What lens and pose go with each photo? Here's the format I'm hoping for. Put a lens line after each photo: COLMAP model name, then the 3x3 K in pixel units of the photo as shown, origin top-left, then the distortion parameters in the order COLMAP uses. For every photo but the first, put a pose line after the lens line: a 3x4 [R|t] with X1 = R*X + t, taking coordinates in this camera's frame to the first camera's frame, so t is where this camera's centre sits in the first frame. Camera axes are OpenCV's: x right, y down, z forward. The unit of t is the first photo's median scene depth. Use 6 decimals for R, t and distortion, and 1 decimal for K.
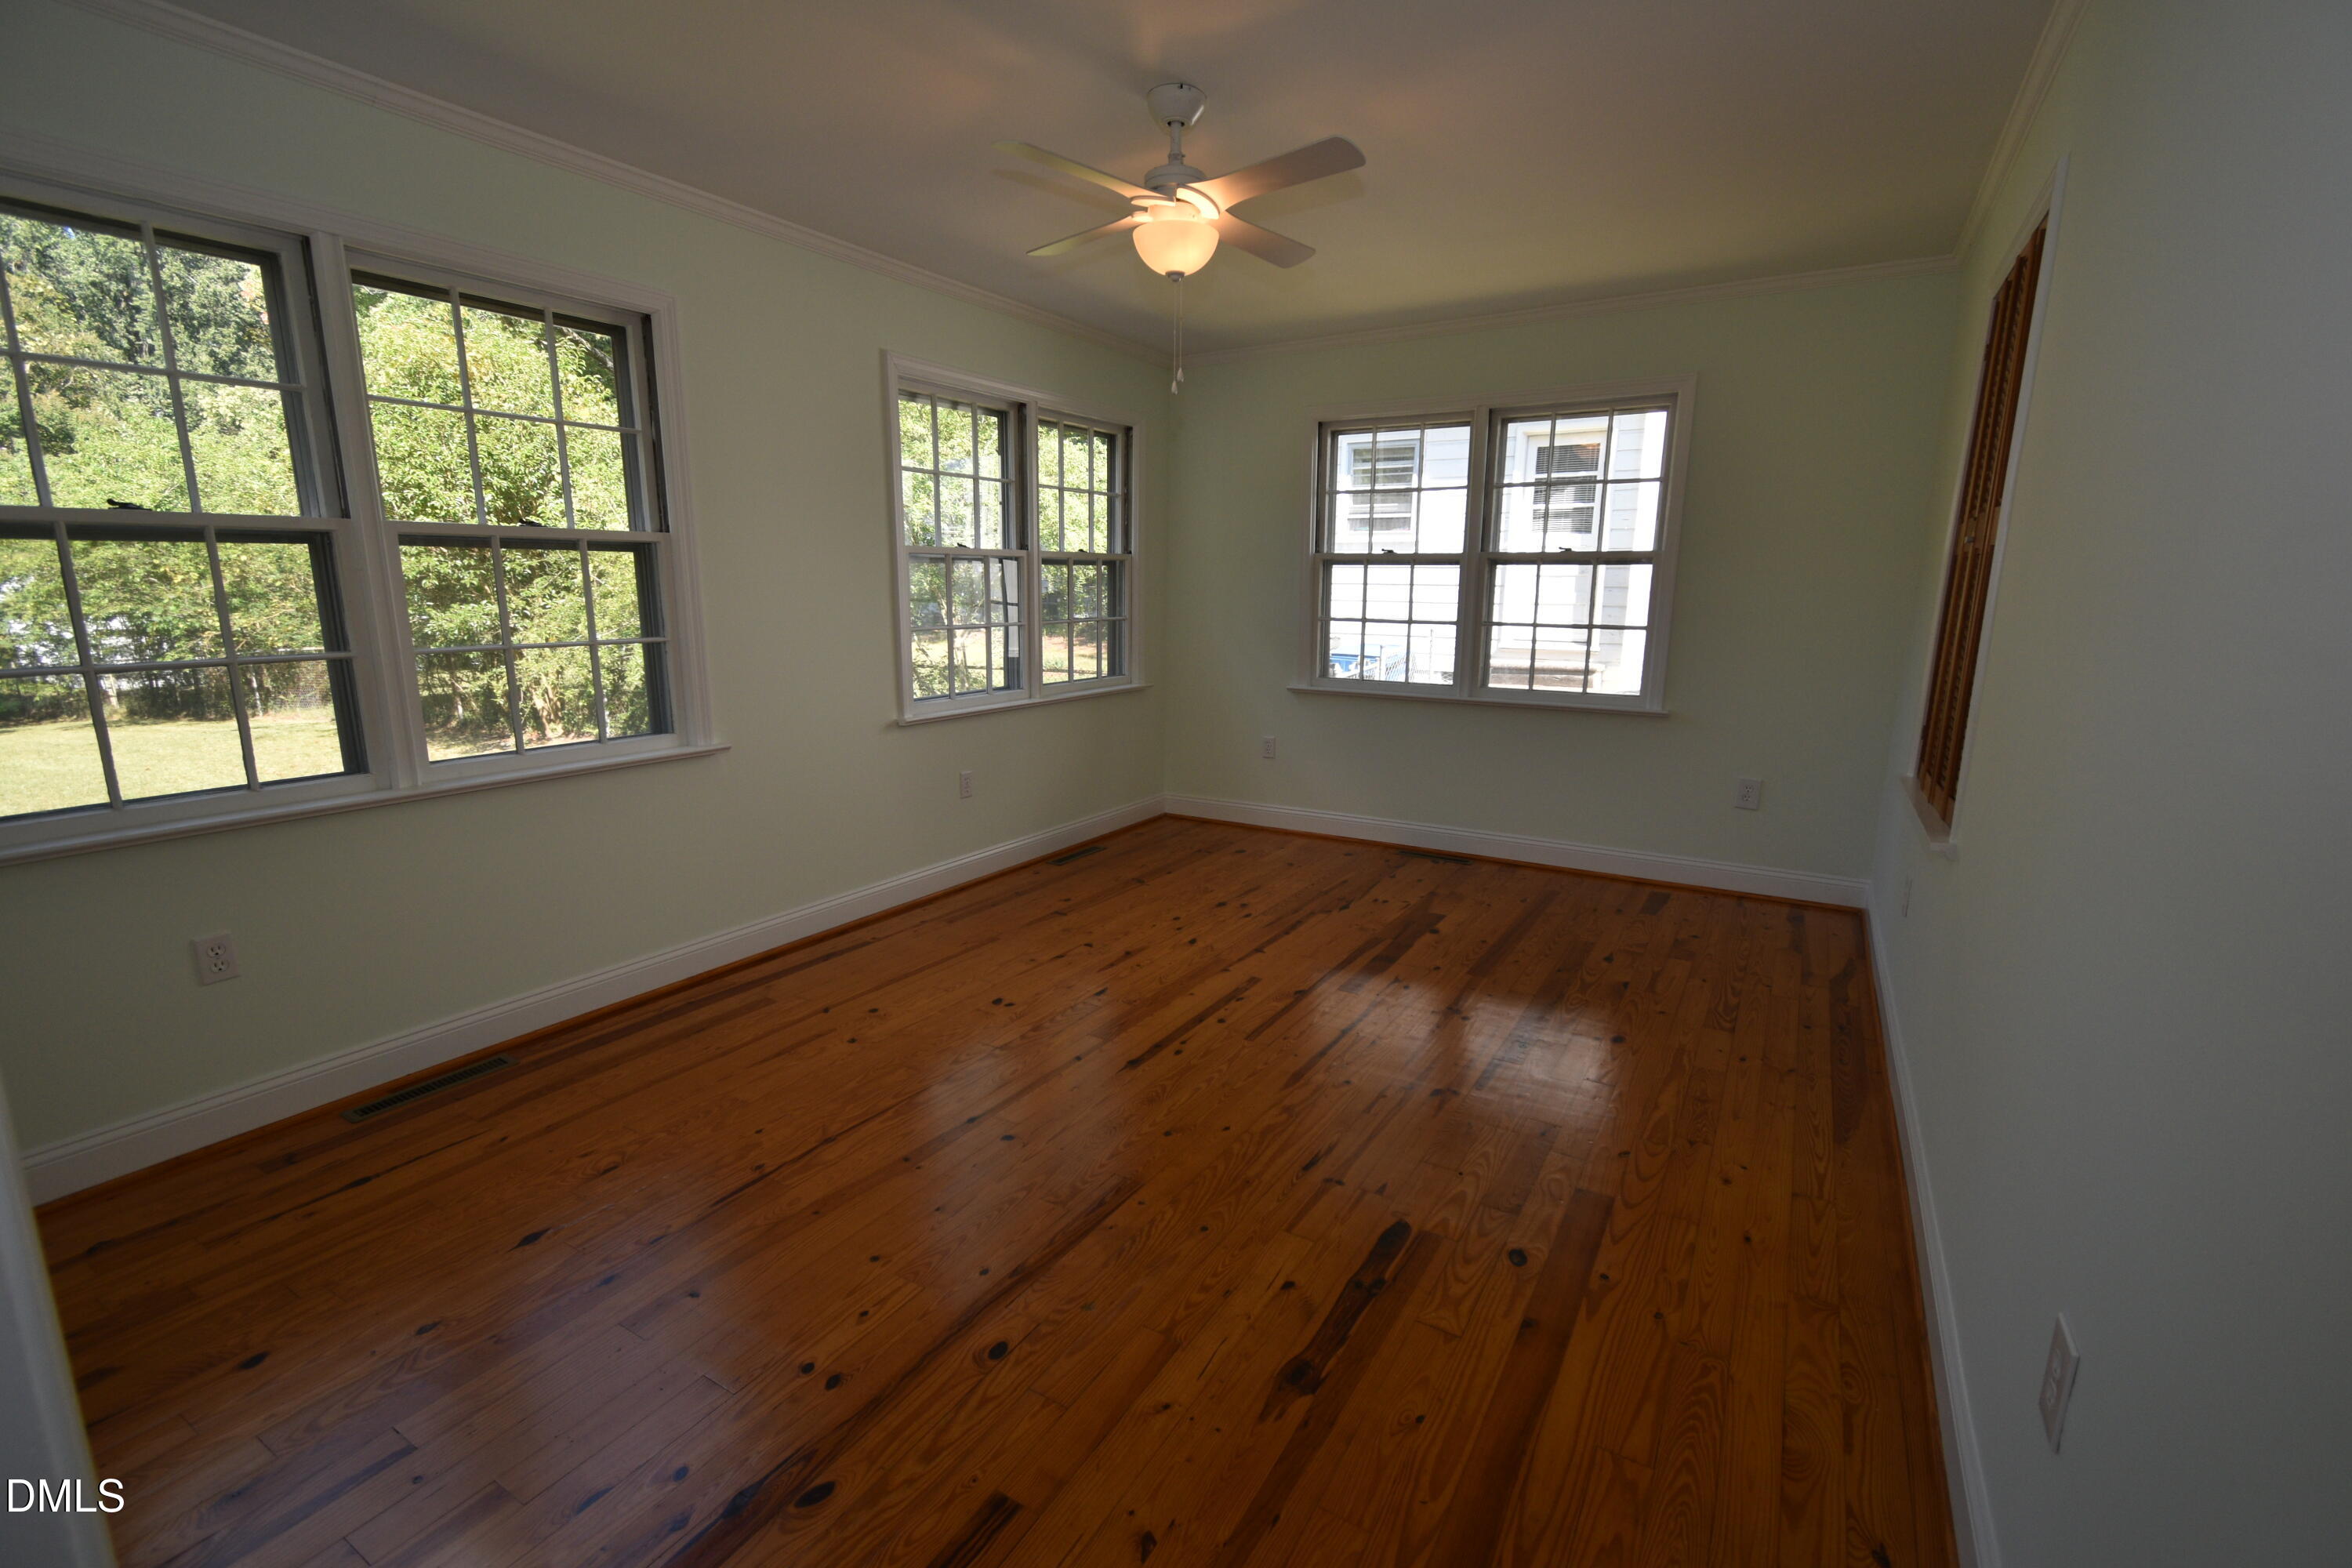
lens RADIAL K [[1039.9, 0, 1176.3], [0, 1039.9, 798.6], [0, 0, 1]] dist [0.005495, -0.001585]
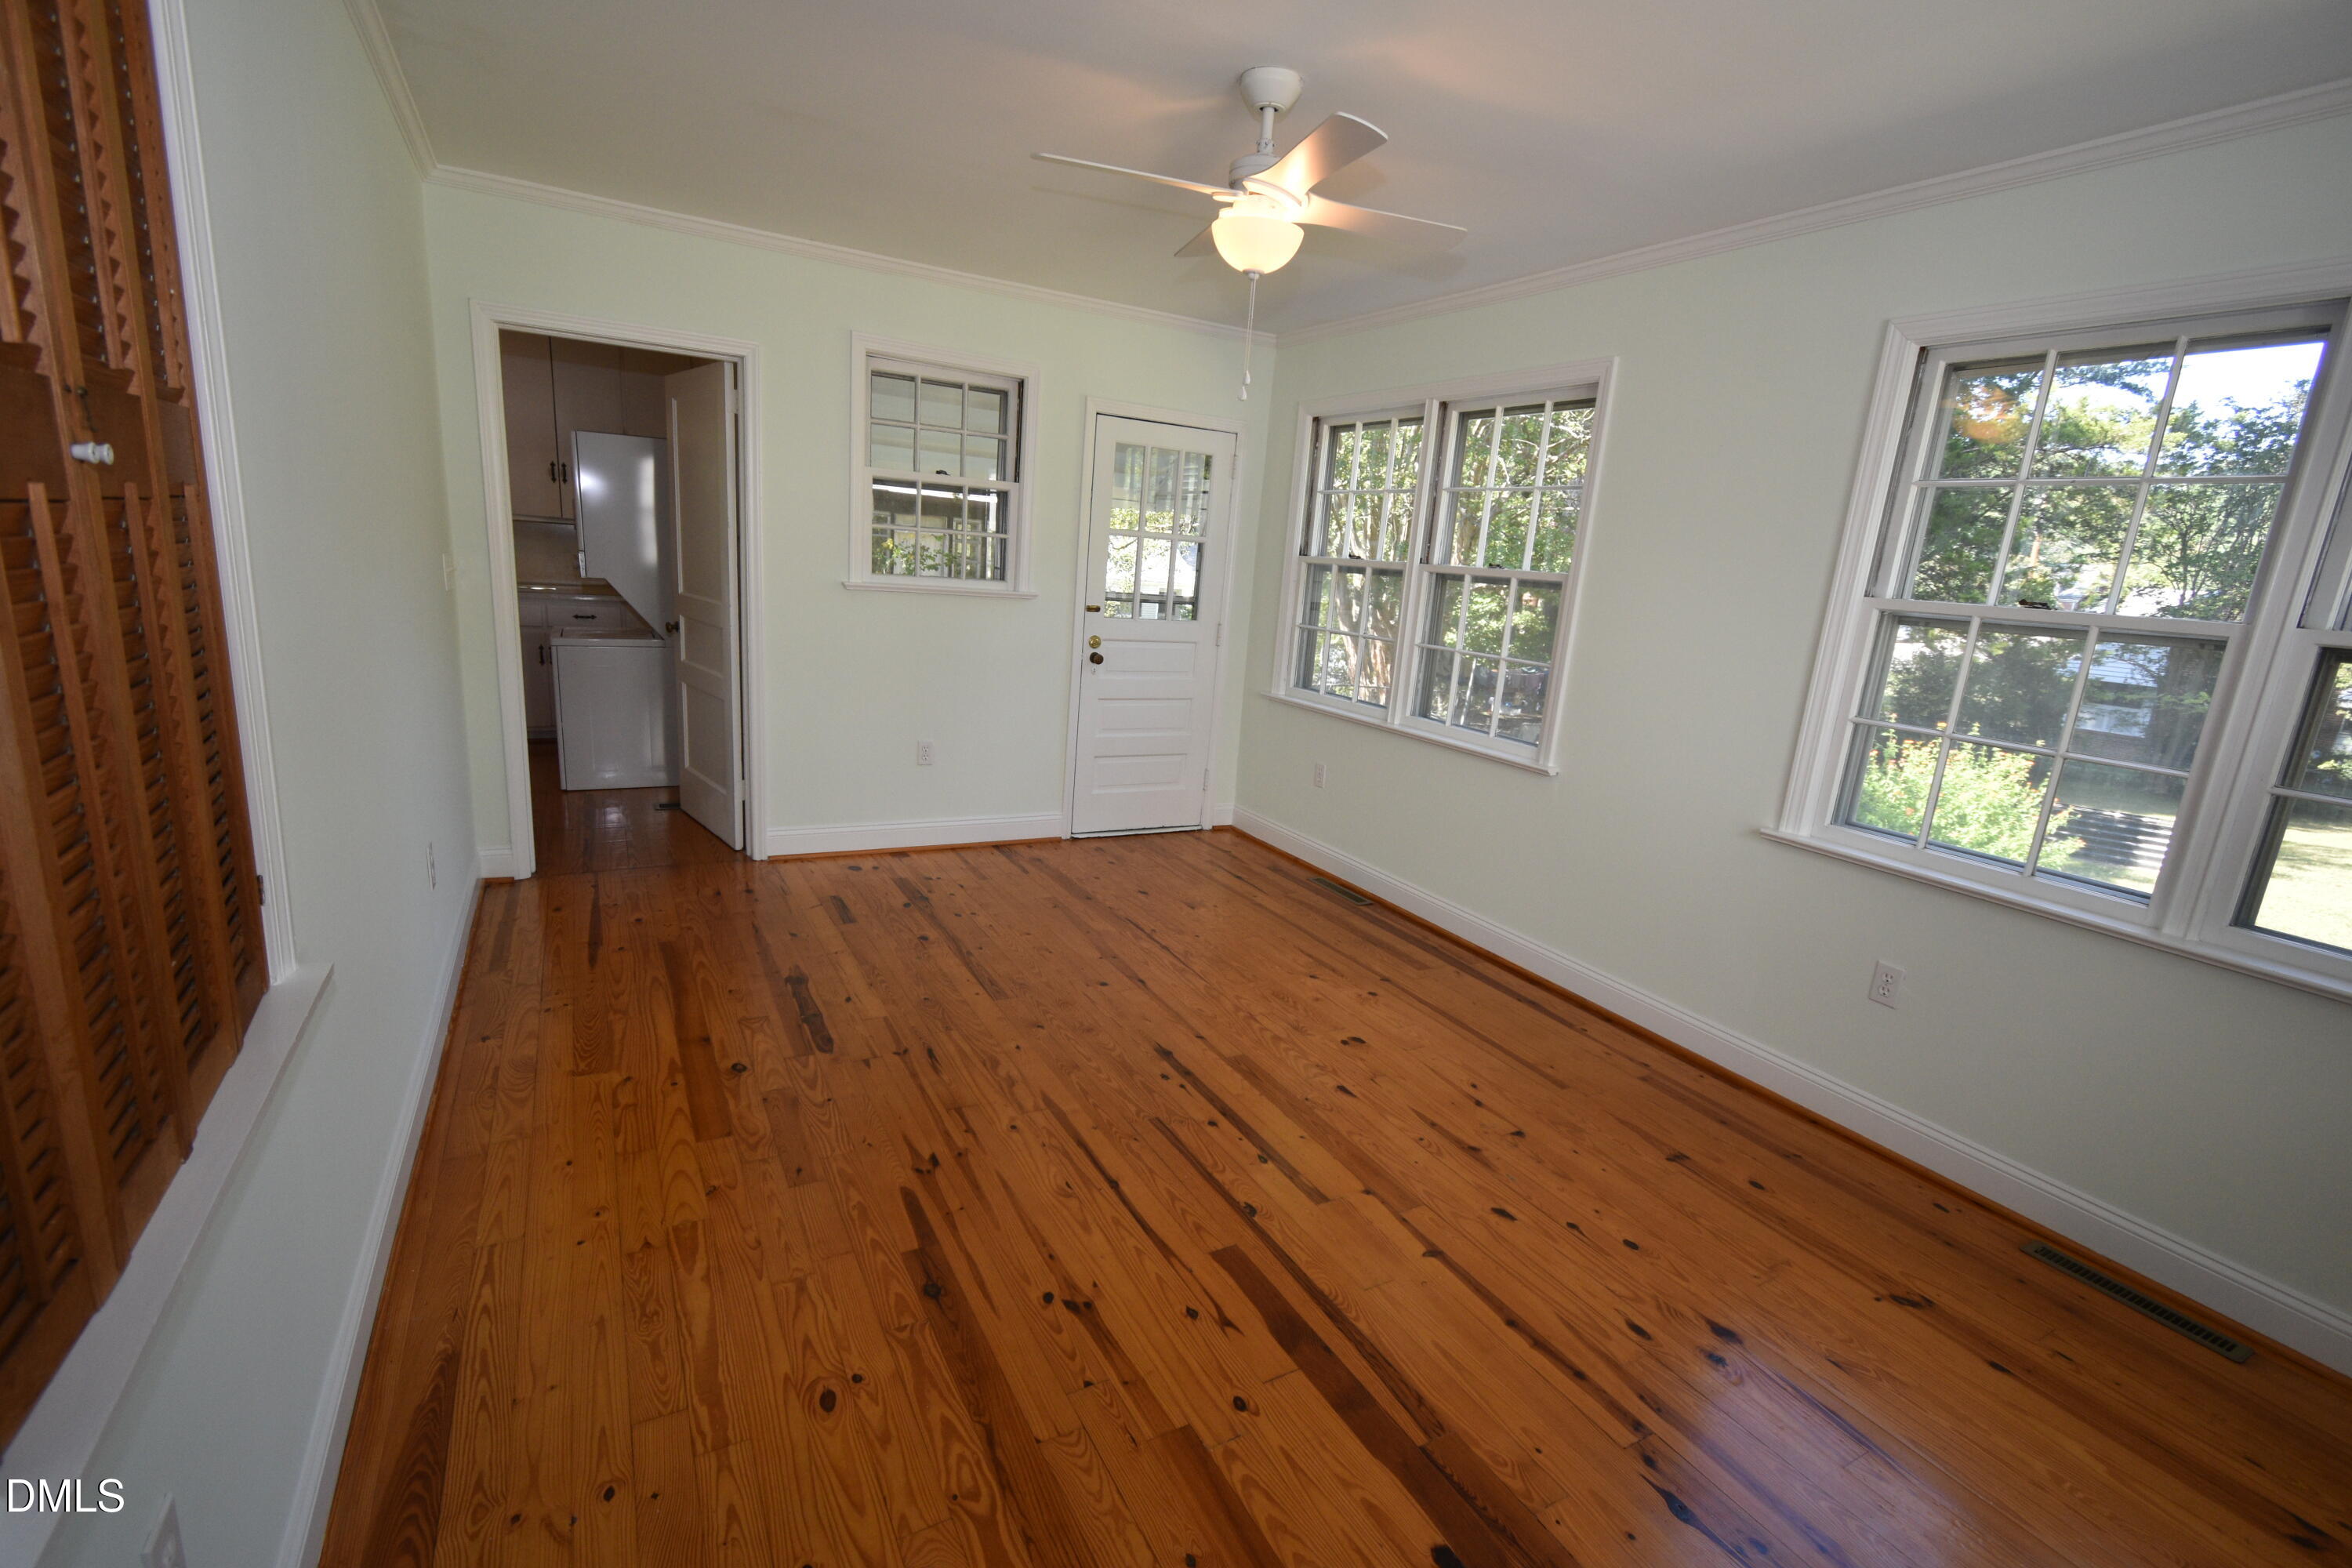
lens RADIAL K [[1039.9, 0, 1179.4], [0, 1039.9, 791.0], [0, 0, 1]] dist [0.005495, -0.001585]
pose [[-0.492963, 0.149578, -0.857096, 0.685280], [-0.258050, 0.915649, 0.308216, -0.265946], [0.830902, 0.373112, -0.412782, 1.133542]]
